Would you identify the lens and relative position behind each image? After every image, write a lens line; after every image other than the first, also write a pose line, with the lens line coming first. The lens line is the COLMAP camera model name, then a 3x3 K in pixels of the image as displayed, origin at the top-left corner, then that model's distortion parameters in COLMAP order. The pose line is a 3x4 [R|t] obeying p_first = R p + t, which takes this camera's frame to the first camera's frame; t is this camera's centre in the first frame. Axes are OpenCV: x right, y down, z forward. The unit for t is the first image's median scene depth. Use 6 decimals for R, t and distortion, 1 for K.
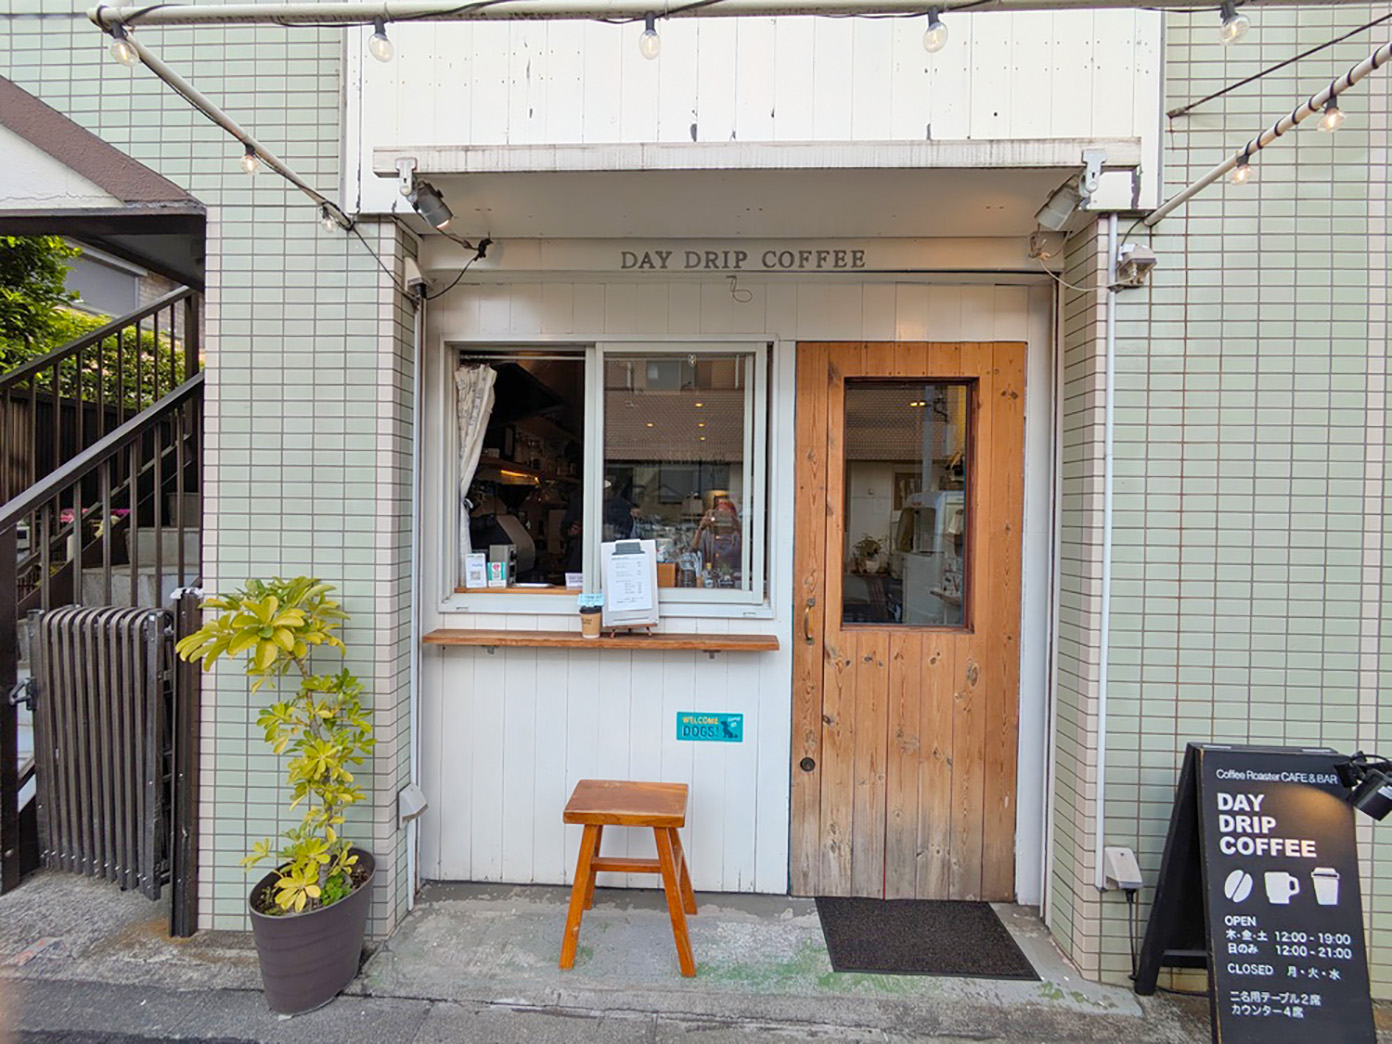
lens RADIAL K [[552.1, 0, 695.4], [0, 552.1, 518.9], [0, 0, 1]] dist [-0.006050, 0.001515]
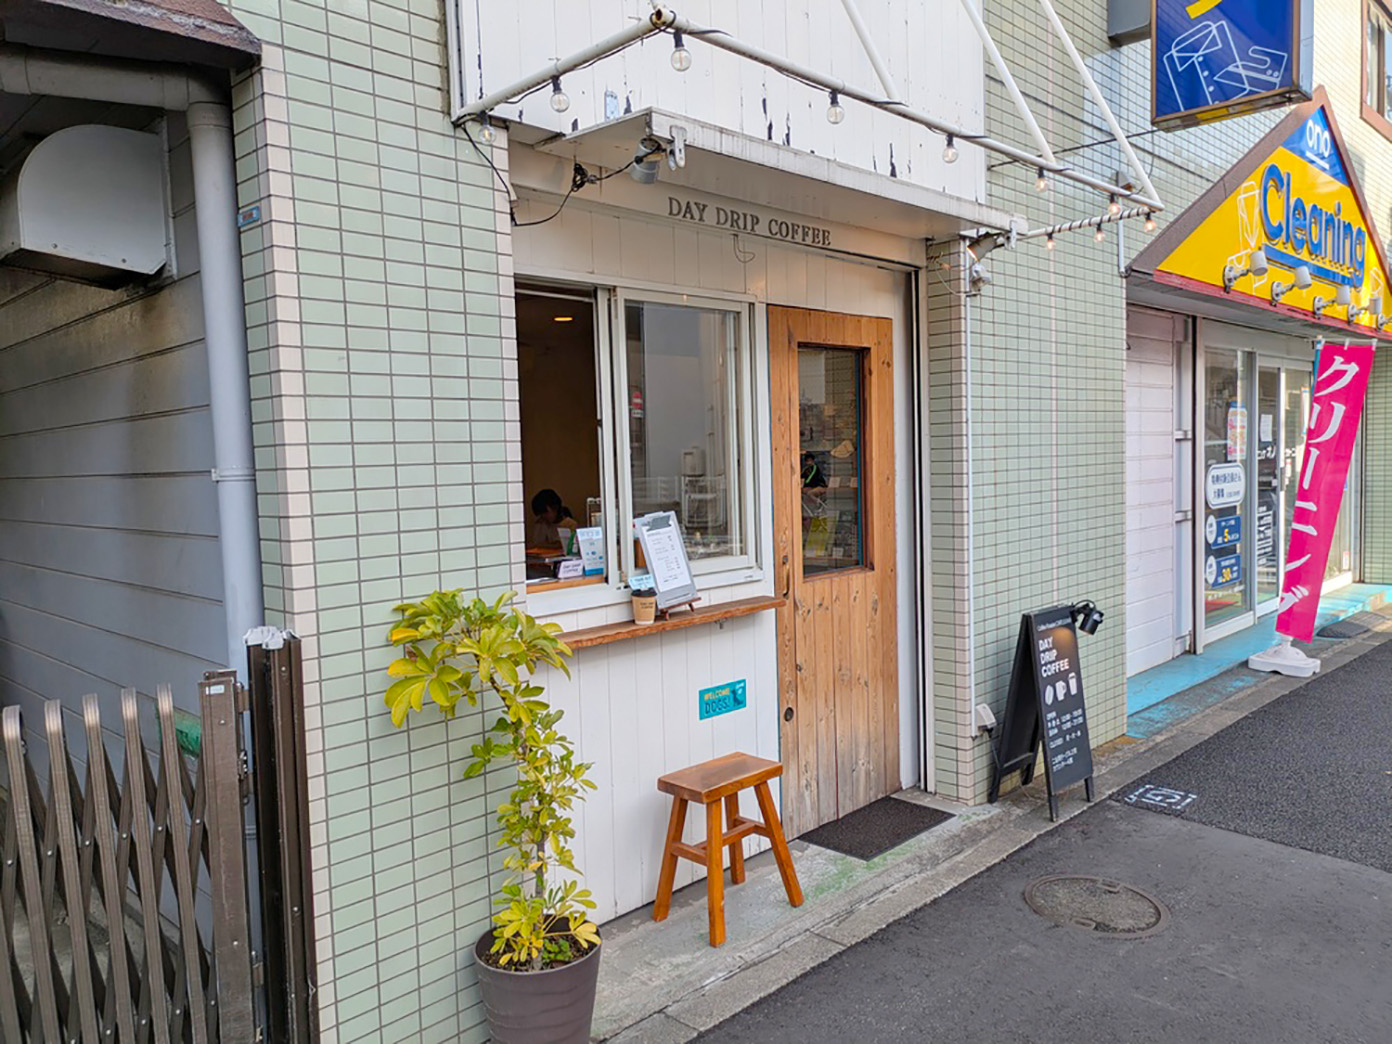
lens RADIAL K [[1027.6, 0, 698.0], [0, 1027.6, 525.2], [0, 0, 1]] dist [0.033631, -0.016476]
pose [[0.672507, -0.086012, 0.735075, -1.405924], [0.049475, 0.996227, 0.071306, -0.062044], [-0.738435, -0.011586, 0.674225, -0.193204]]
